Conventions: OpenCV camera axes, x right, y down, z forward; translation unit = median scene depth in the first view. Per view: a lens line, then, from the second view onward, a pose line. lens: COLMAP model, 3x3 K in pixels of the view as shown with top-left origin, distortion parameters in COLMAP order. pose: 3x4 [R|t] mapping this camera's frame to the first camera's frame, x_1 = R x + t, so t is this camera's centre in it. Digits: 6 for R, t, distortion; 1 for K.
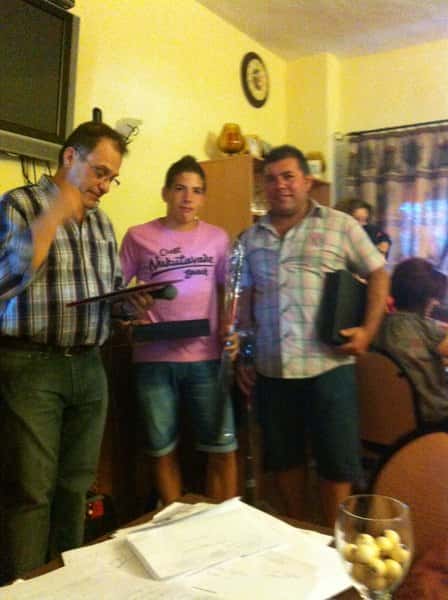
lens RADIAL K [[579.1, 0, 225.9], [0, 579.1, 314.6], [0, 0, 1]] dist [0.004601, 0.000000]
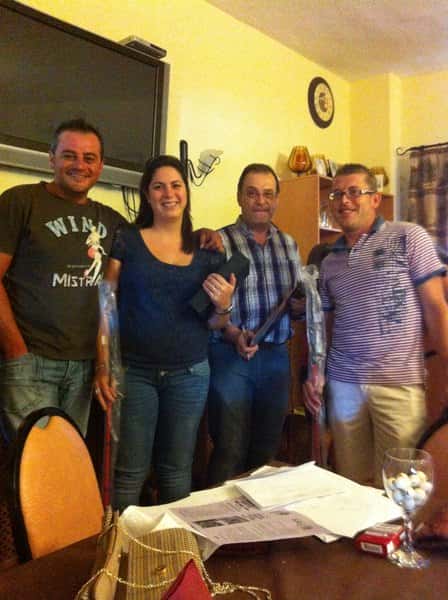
lens RADIAL K [[579.1, 0, 207.7], [0, 579.1, 302.7], [0, 0, 1]] dist [0.004601, 0.000000]
pose [[0.990179, -0.001996, -0.139792, -0.010705], [-0.000802, 0.999801, -0.019954, -0.008245], [0.139804, 0.019870, 0.989980, -0.117511]]
